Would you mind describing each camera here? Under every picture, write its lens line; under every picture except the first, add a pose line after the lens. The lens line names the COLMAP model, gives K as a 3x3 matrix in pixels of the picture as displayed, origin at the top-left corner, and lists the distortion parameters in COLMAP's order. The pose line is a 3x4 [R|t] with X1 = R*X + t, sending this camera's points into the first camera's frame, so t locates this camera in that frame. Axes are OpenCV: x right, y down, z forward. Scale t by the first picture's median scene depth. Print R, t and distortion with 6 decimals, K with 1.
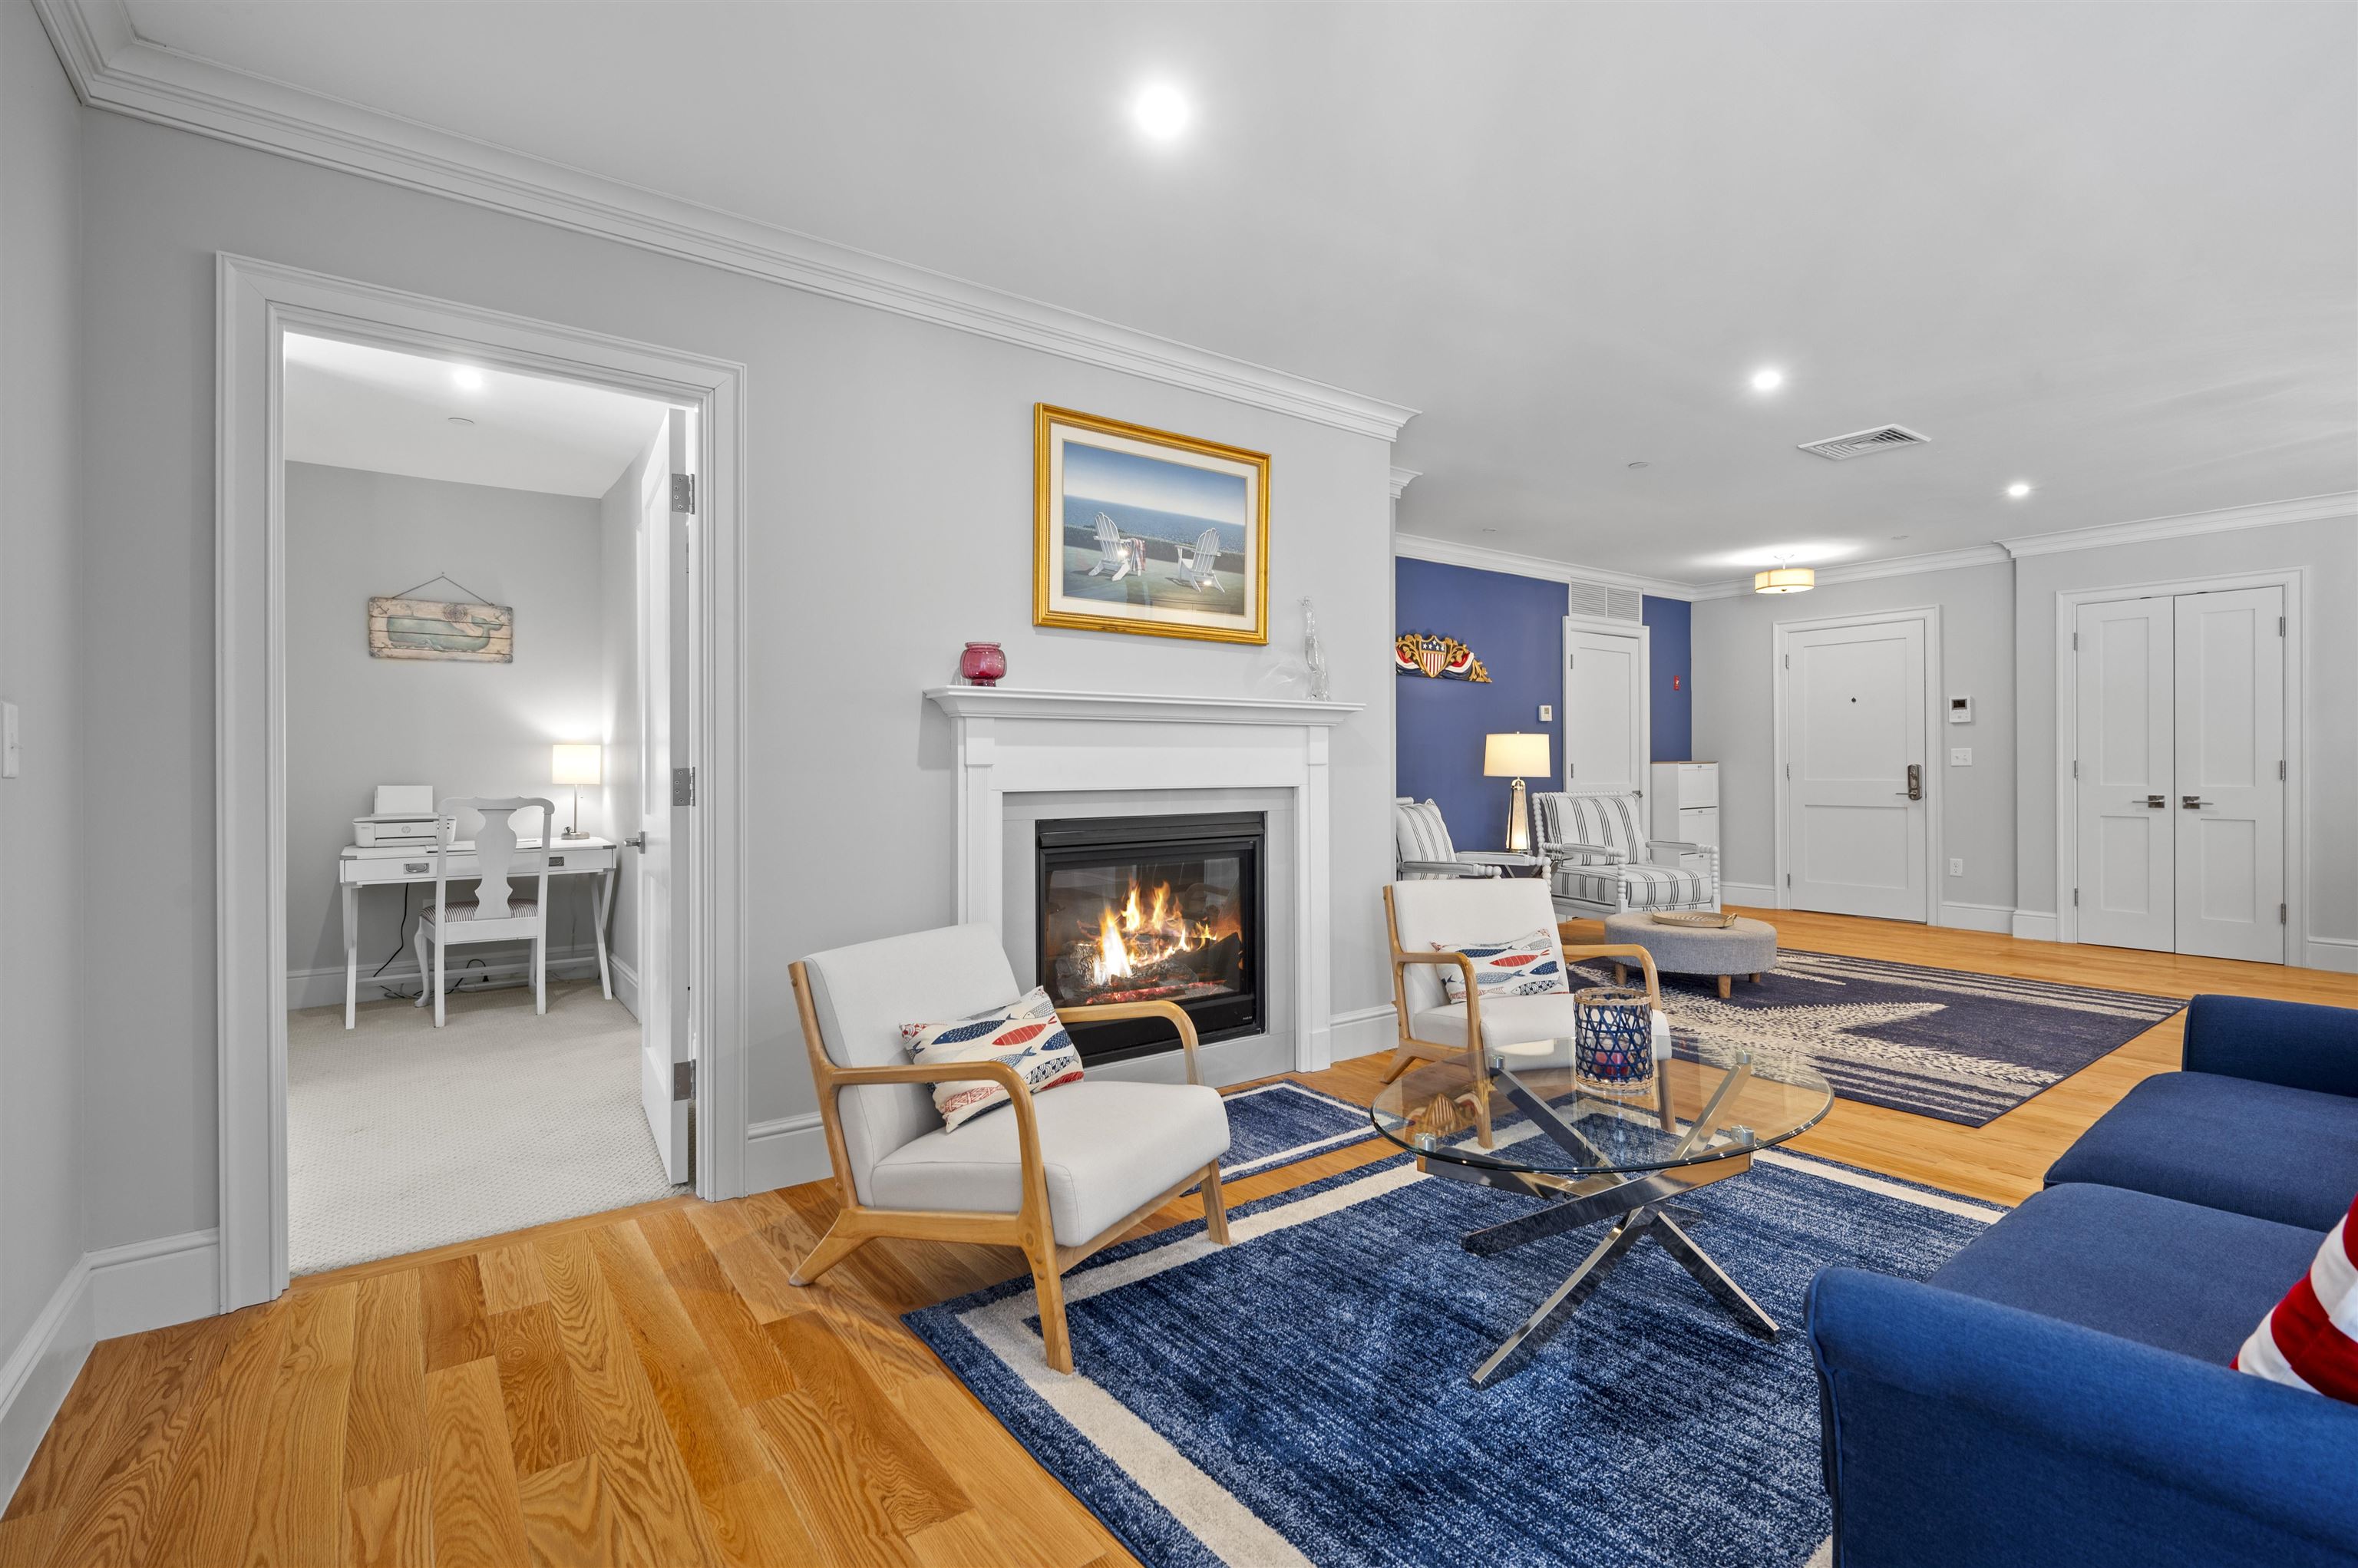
lens RADIAL K [[1068.1, 0, 1188.0], [0, 1068.1, 765.9], [0, 0, 1]] dist [-0.002051, 0.000117]
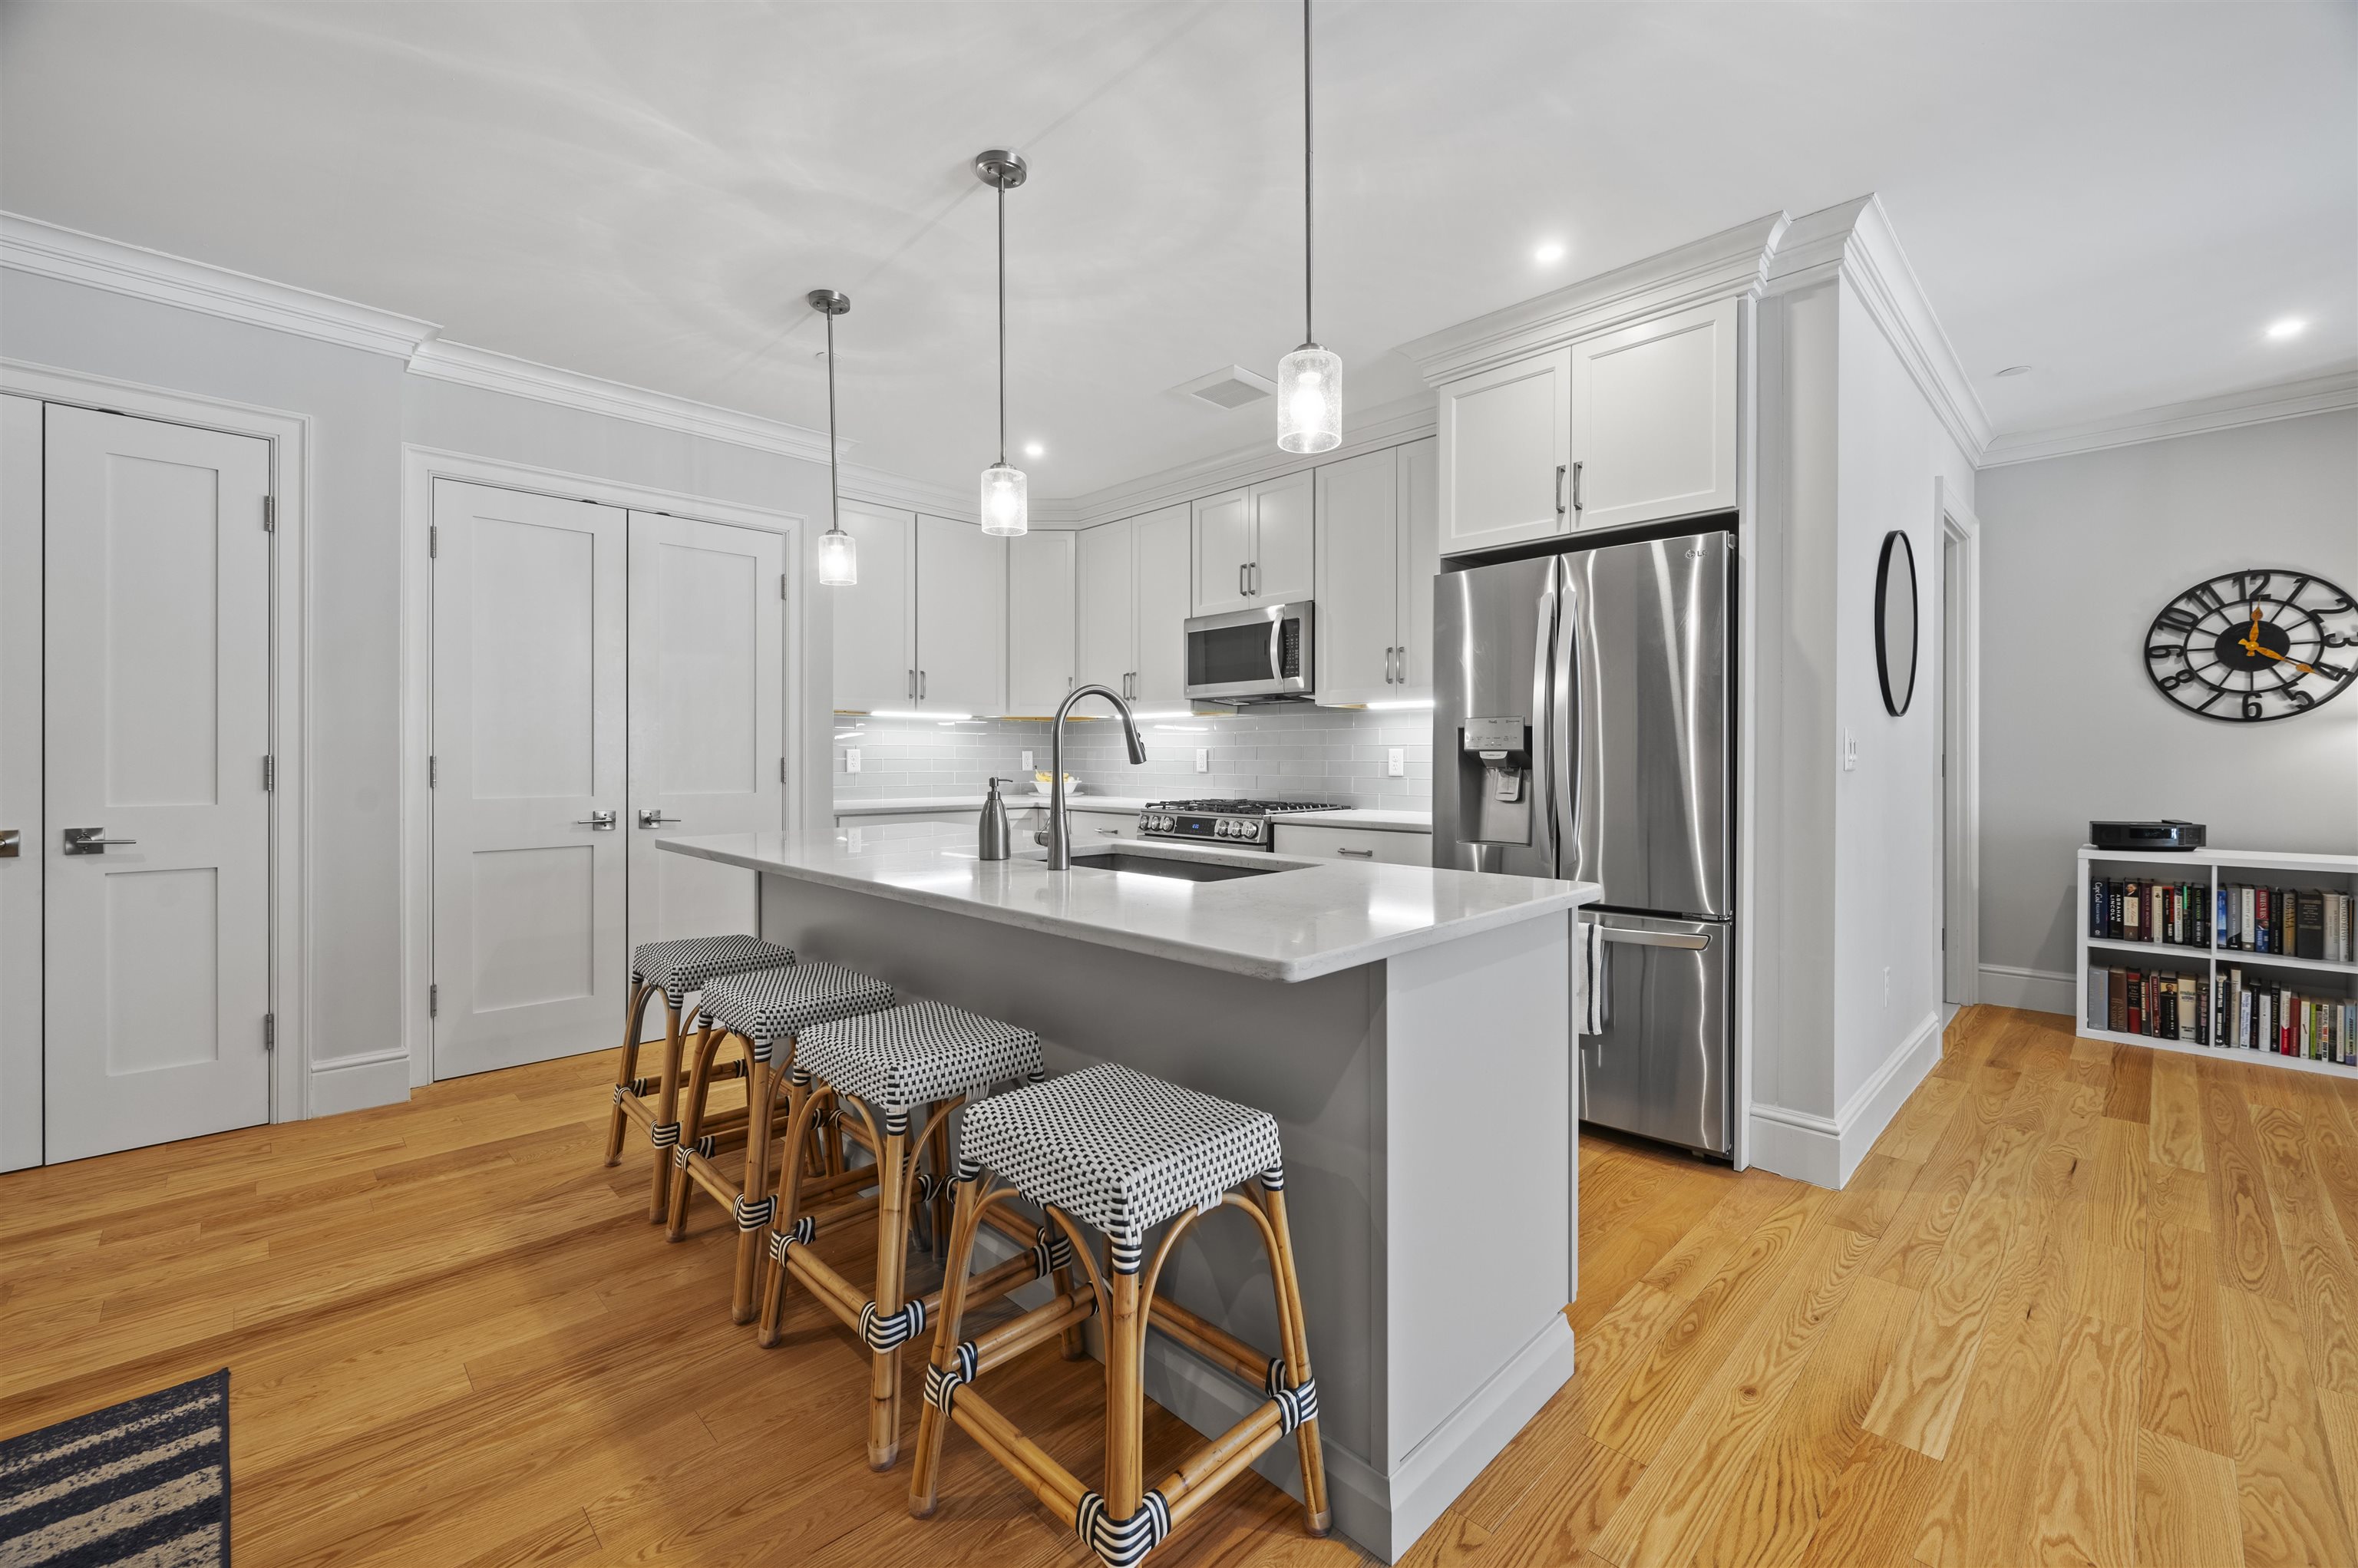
lens RADIAL K [[964.9, 0, 1179.7], [0, 964.9, 763.7], [0, 0, 1]] dist [-0.001965, 0.000067]
pose [[-0.136326, -0.000510, 0.990664, 0.415631], [-0.003091, 0.999995, 0.000090, -0.002183], [-0.990659, -0.003050, -0.136327, 0.533963]]
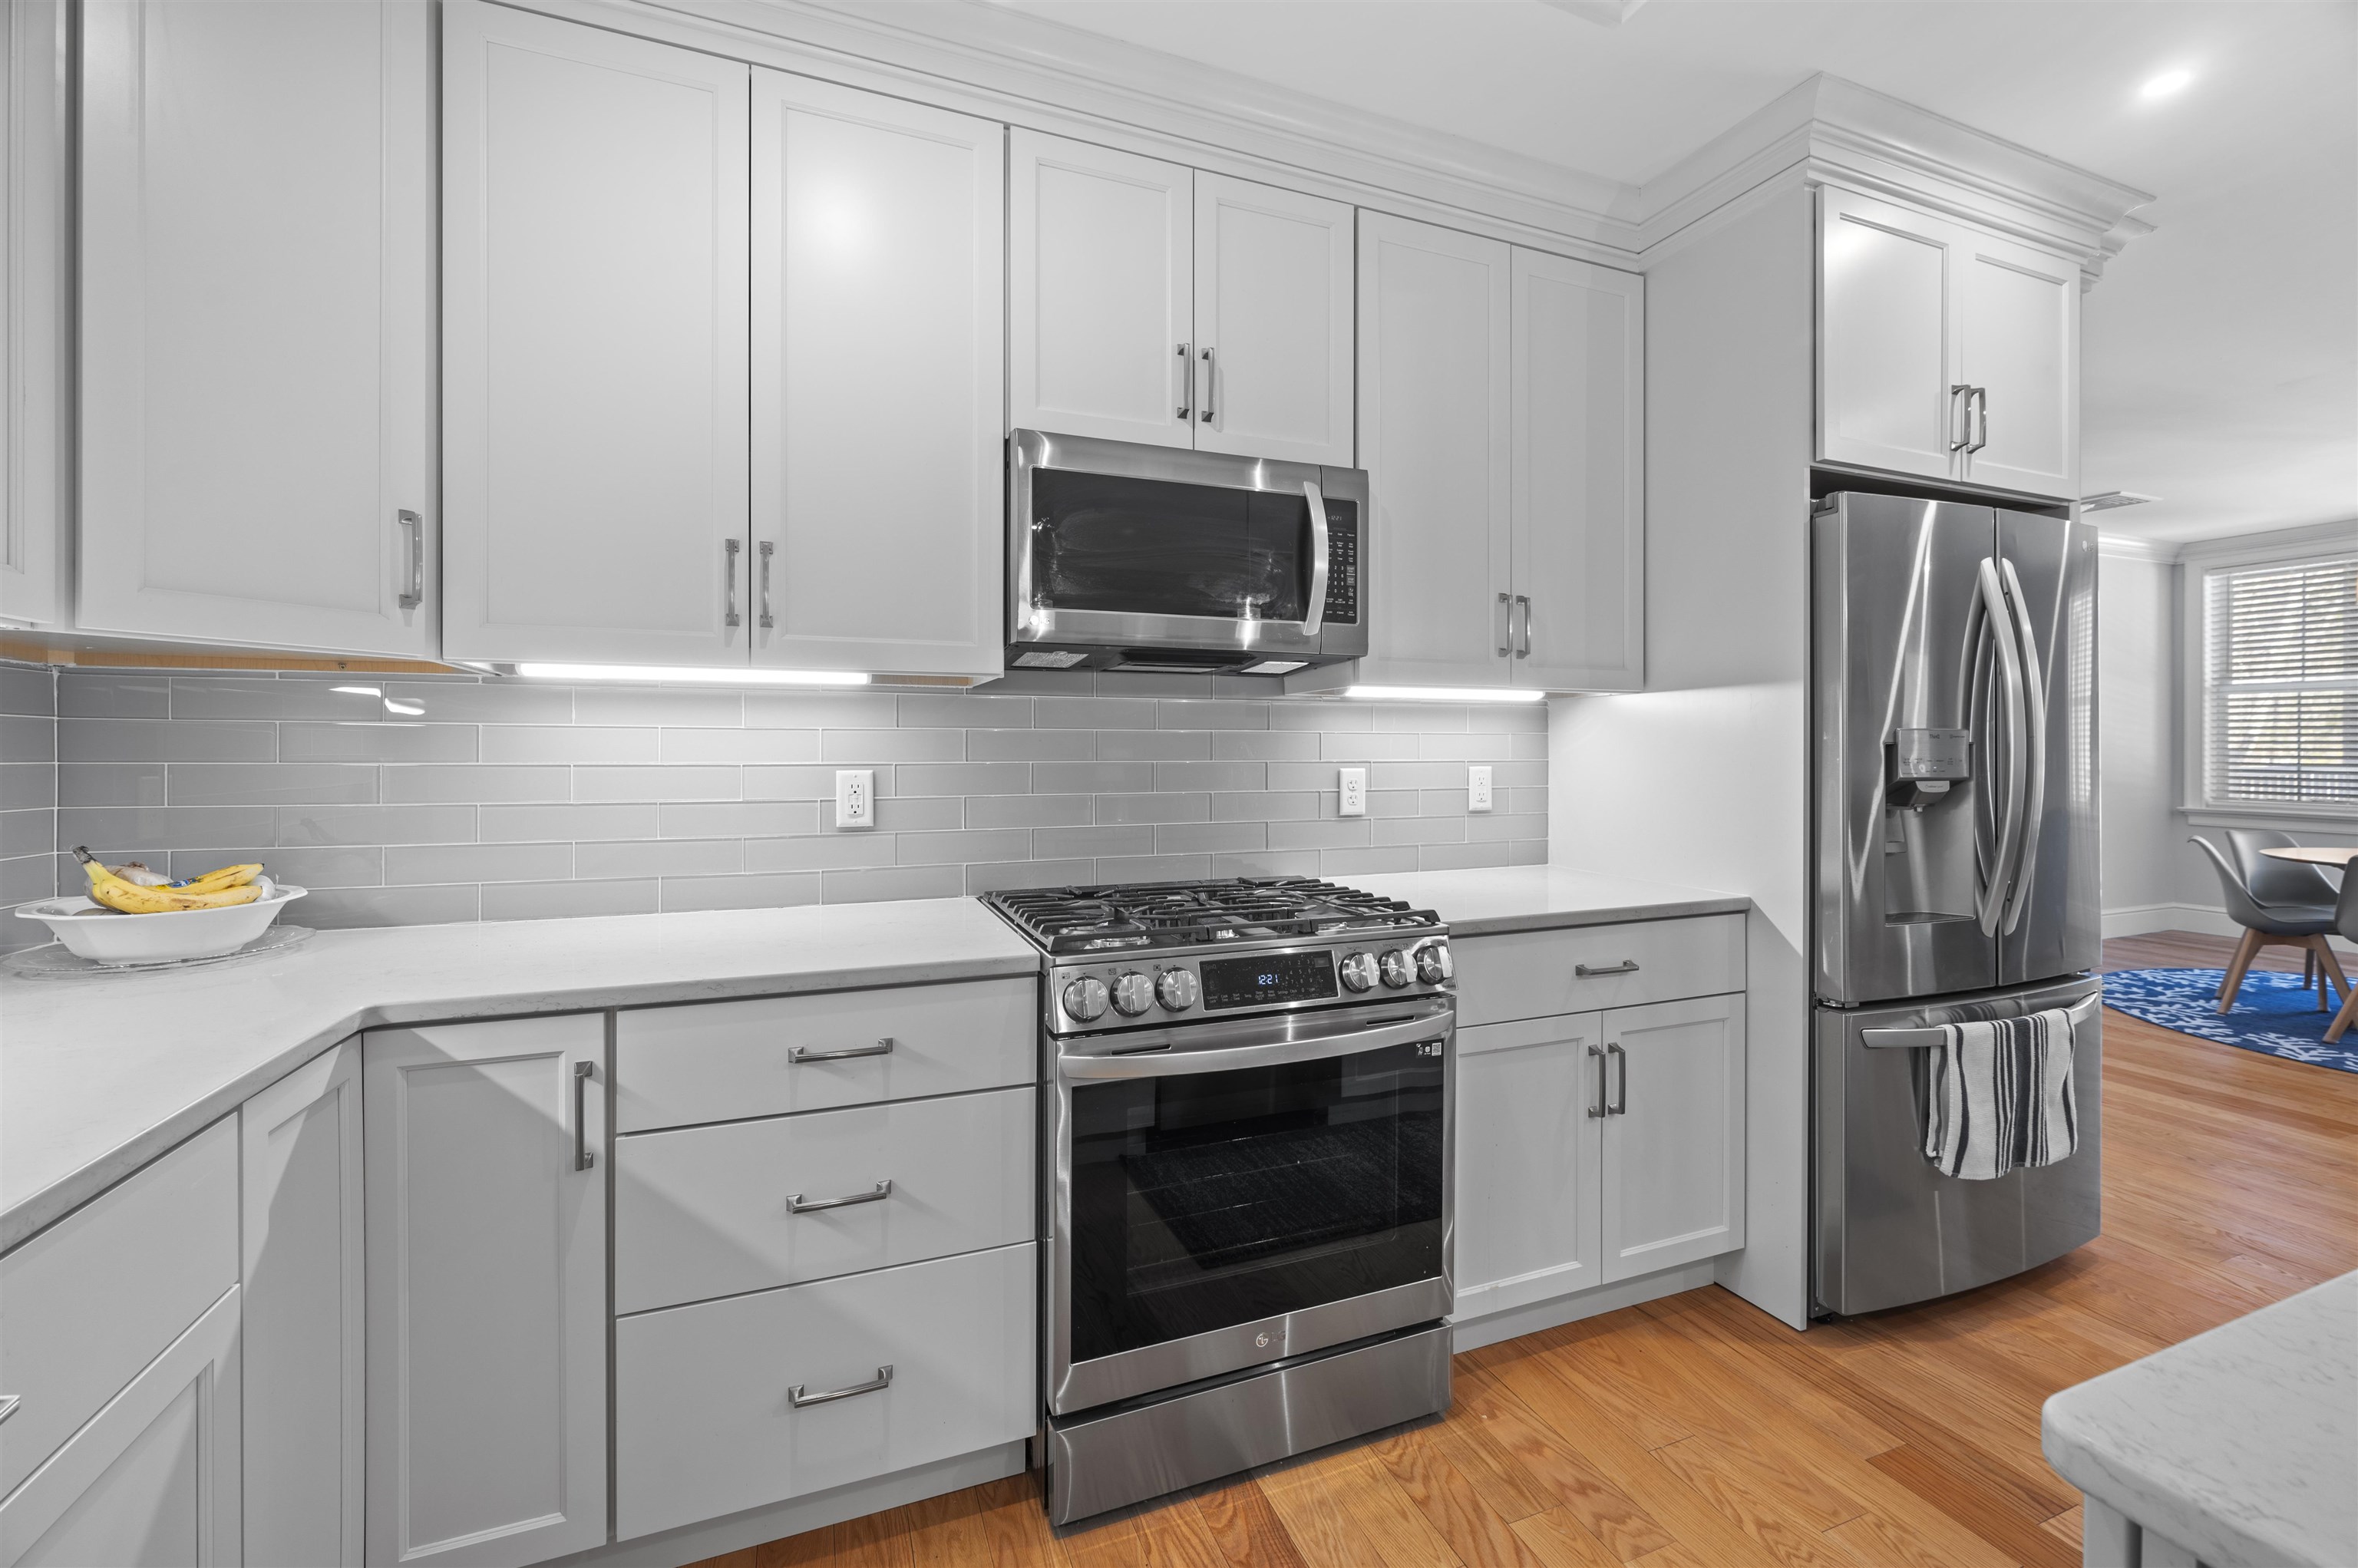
lens RADIAL K [[964.9, 0, 1179.7], [0, 964.9, 763.7], [0, 0, 1]] dist [-0.001965, 0.000067]
pose [[-0.965578, 0.002276, 0.260102, 1.008178], [0.003903, 0.999976, 0.005740, -0.016588], [-0.260083, 0.006557, -0.965564, 0.680973]]
